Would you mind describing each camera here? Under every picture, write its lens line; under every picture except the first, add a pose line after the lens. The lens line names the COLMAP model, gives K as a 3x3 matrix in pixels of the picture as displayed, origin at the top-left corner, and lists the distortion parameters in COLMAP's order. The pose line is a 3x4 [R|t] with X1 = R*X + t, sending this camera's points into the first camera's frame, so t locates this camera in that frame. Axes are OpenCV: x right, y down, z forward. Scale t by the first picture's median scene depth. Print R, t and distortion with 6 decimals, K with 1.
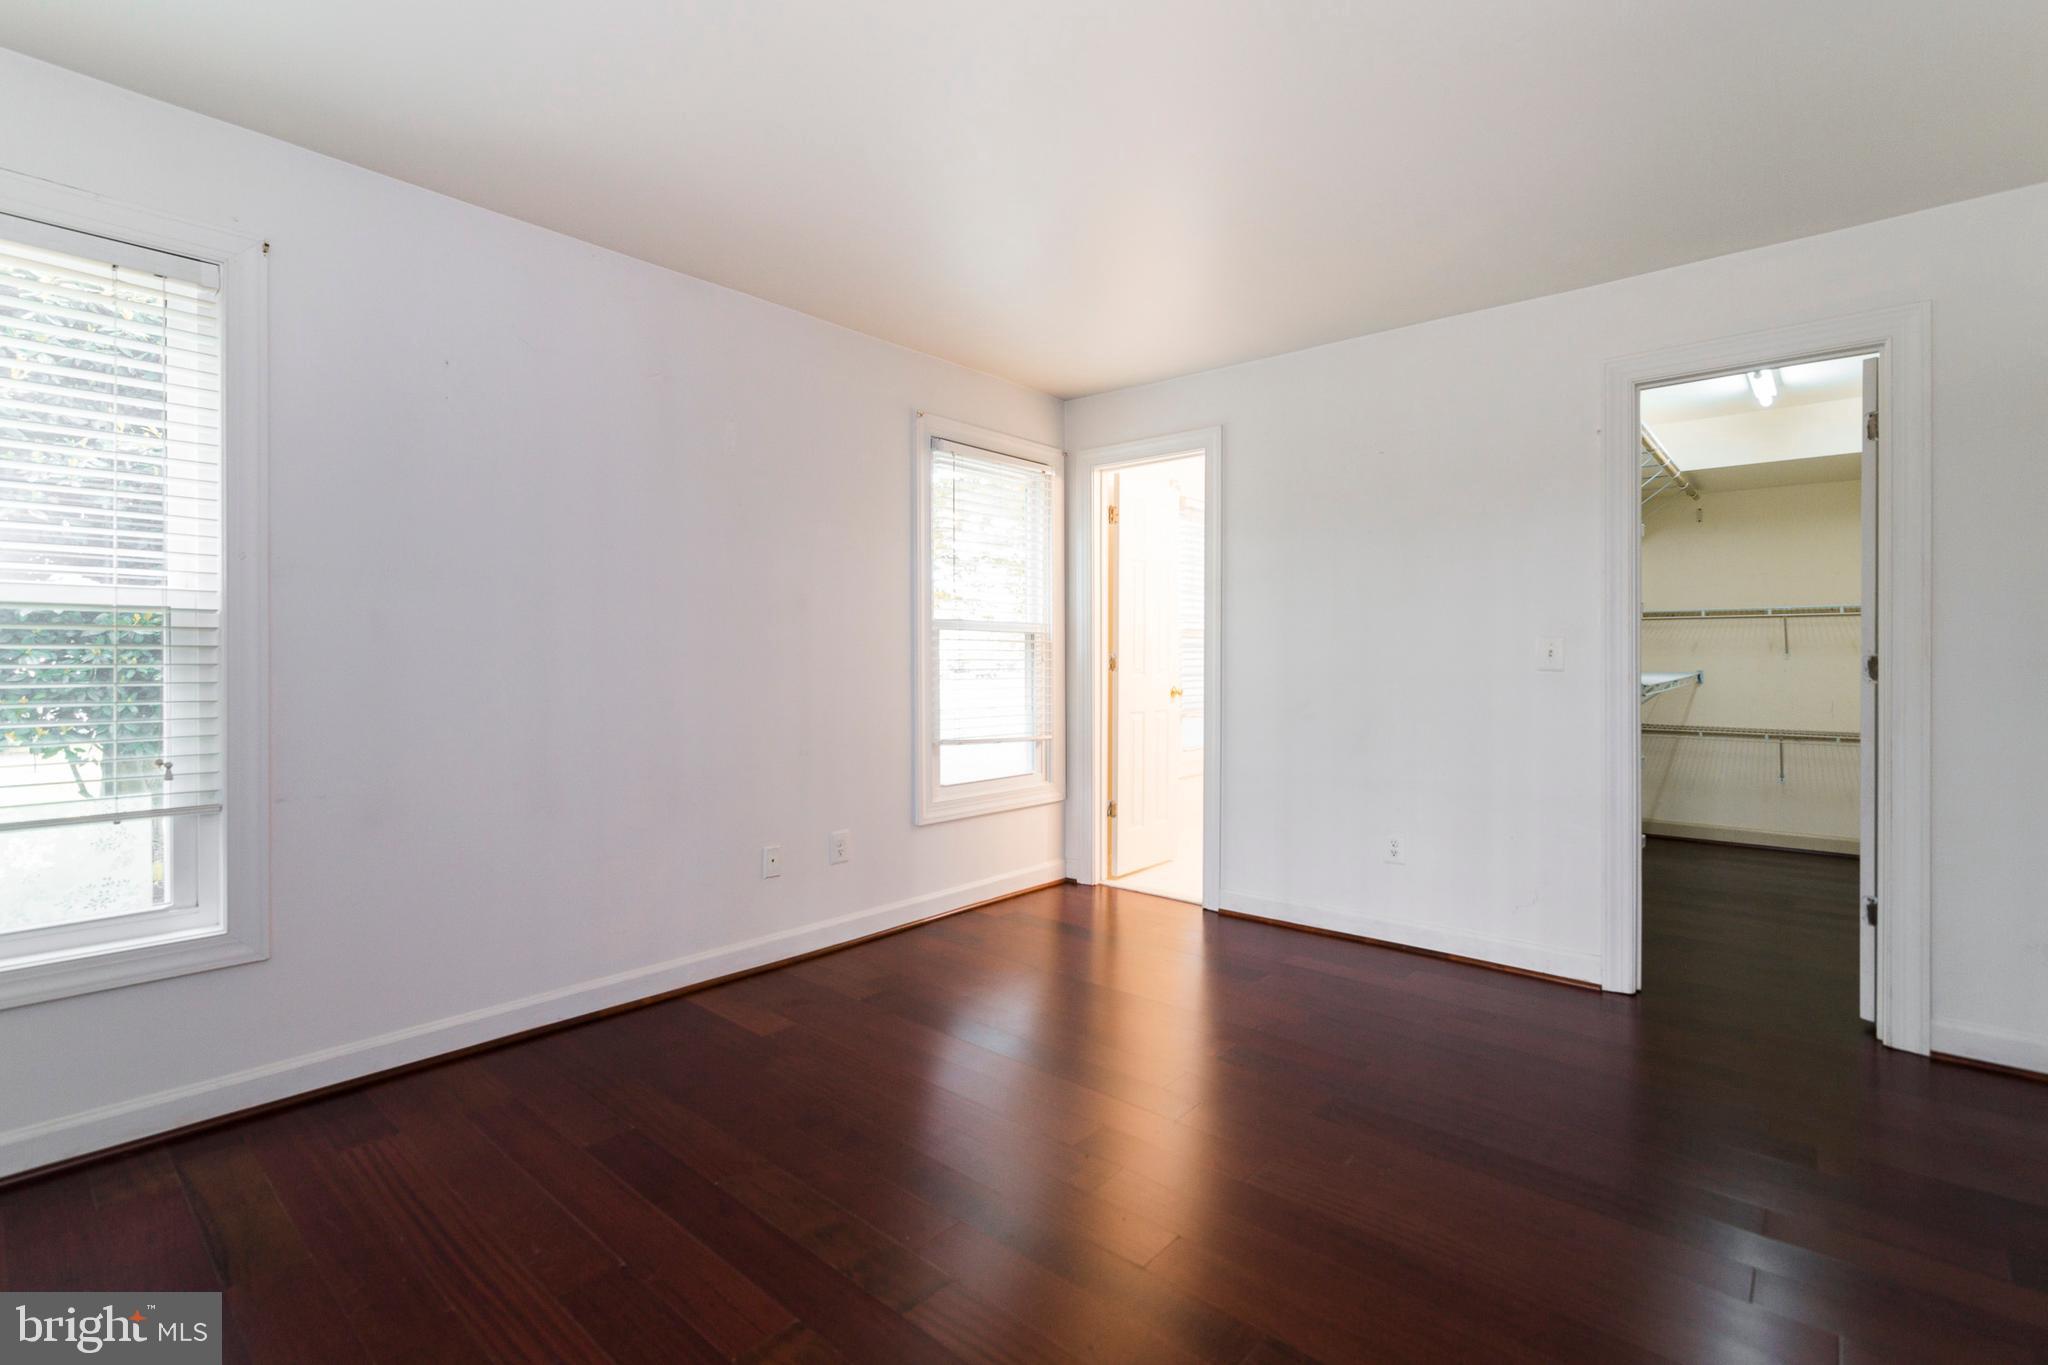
lens RADIAL K [[939.8, 0, 1015.5], [0, 939.8, 662.5], [0, 0, 1]] dist [0.002334, 0.000783]
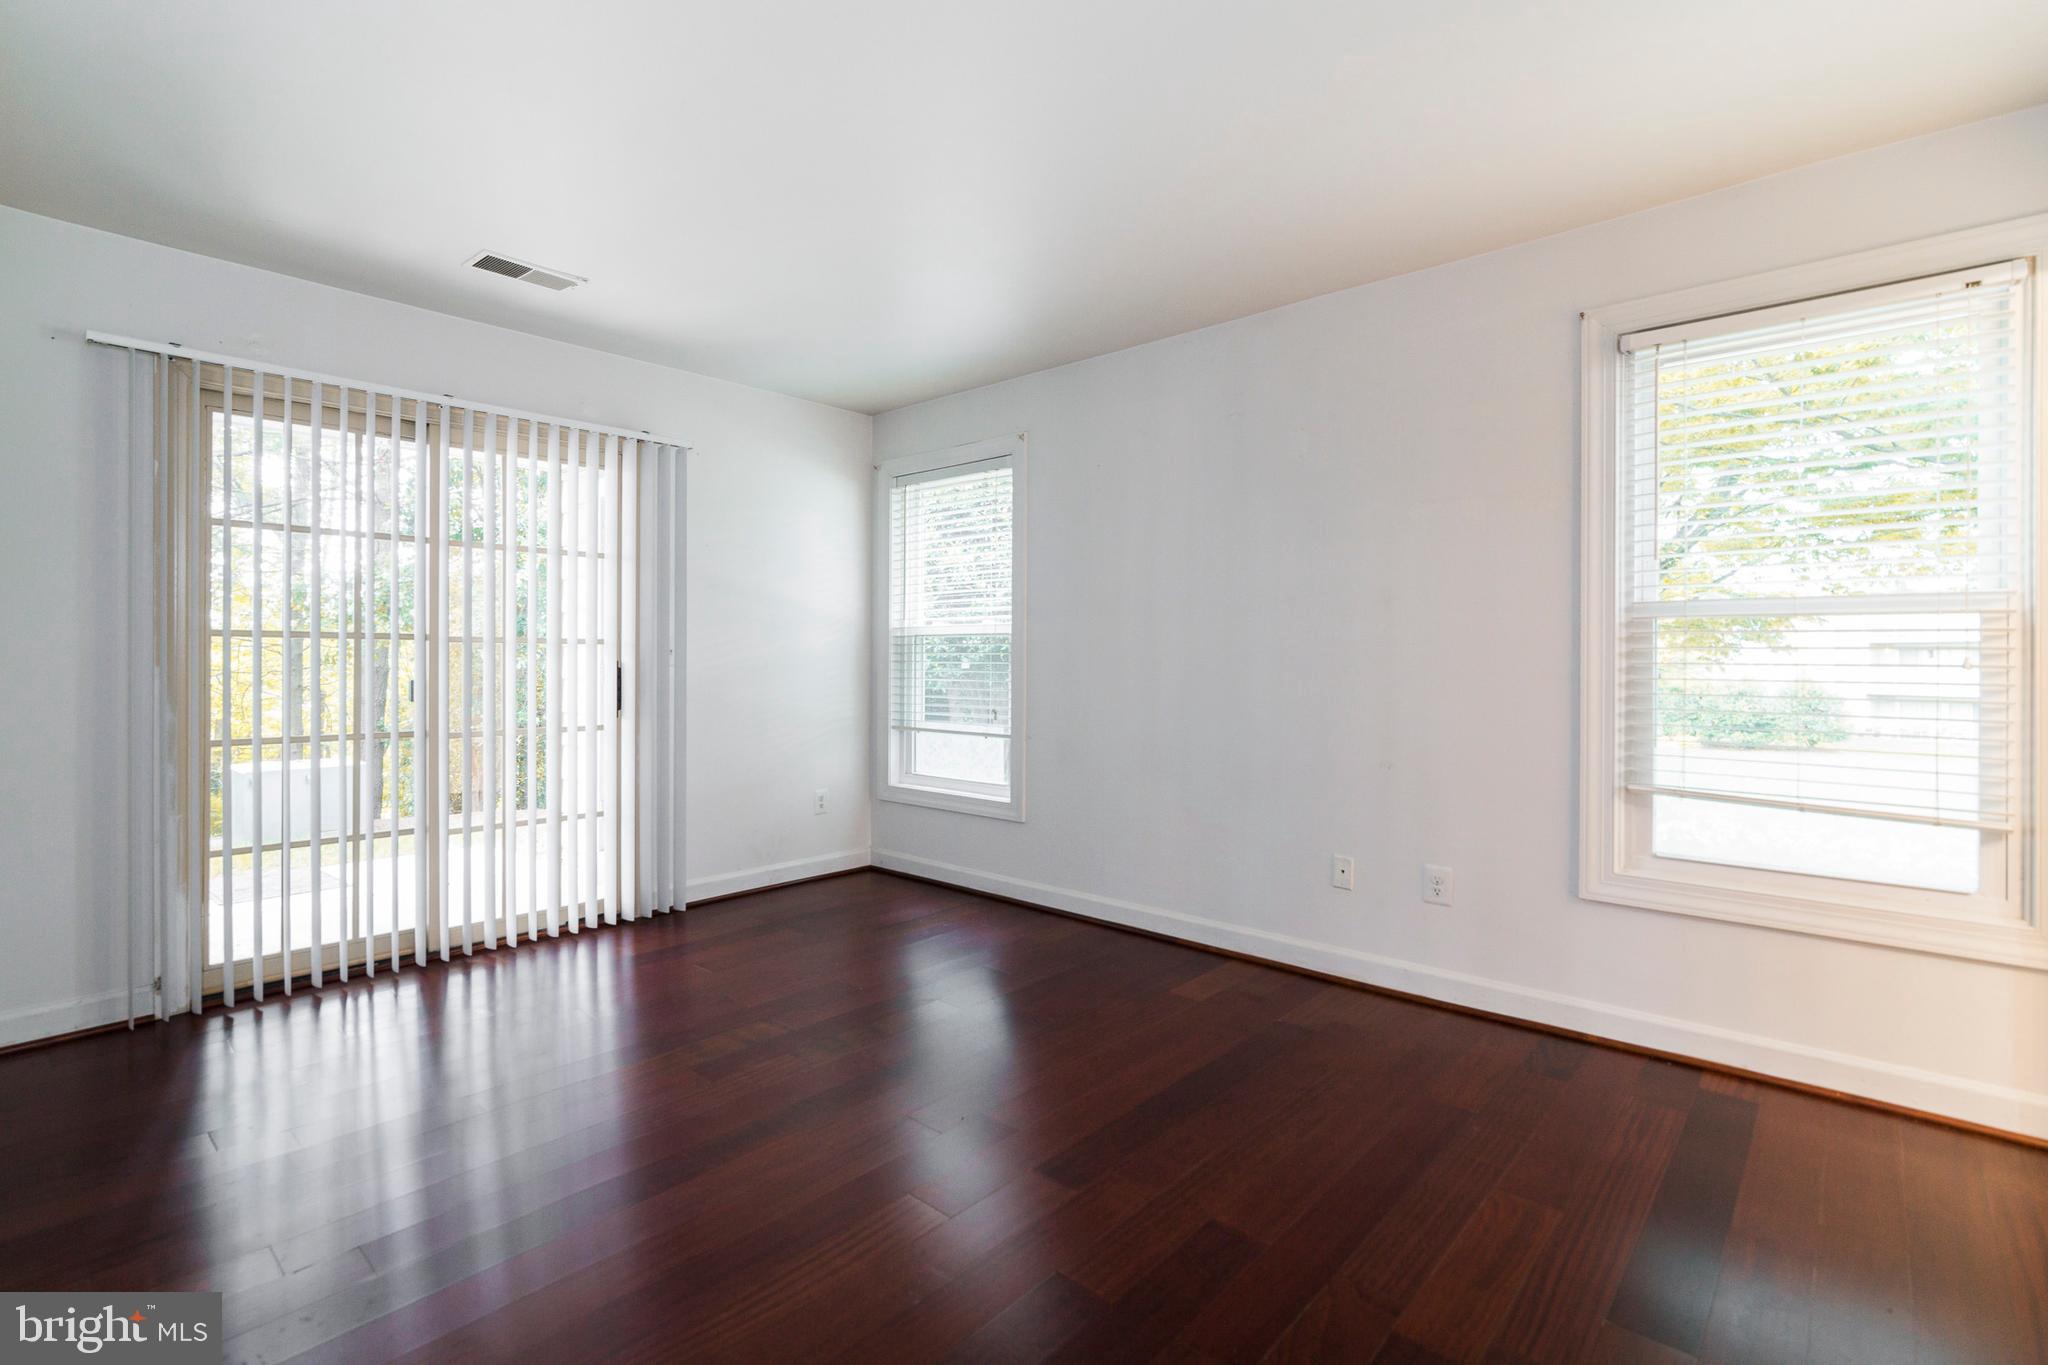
lens RADIAL K [[939.8, 0, 1015.5], [0, 939.8, 662.5], [0, 0, 1]] dist [0.002334, 0.000783]
pose [[-0.007585, 0.004149, -0.999963, 0.589208], [-0.008622, 0.999954, 0.004215, -0.003048], [0.999934, 0.008653, -0.007549, 0.562234]]
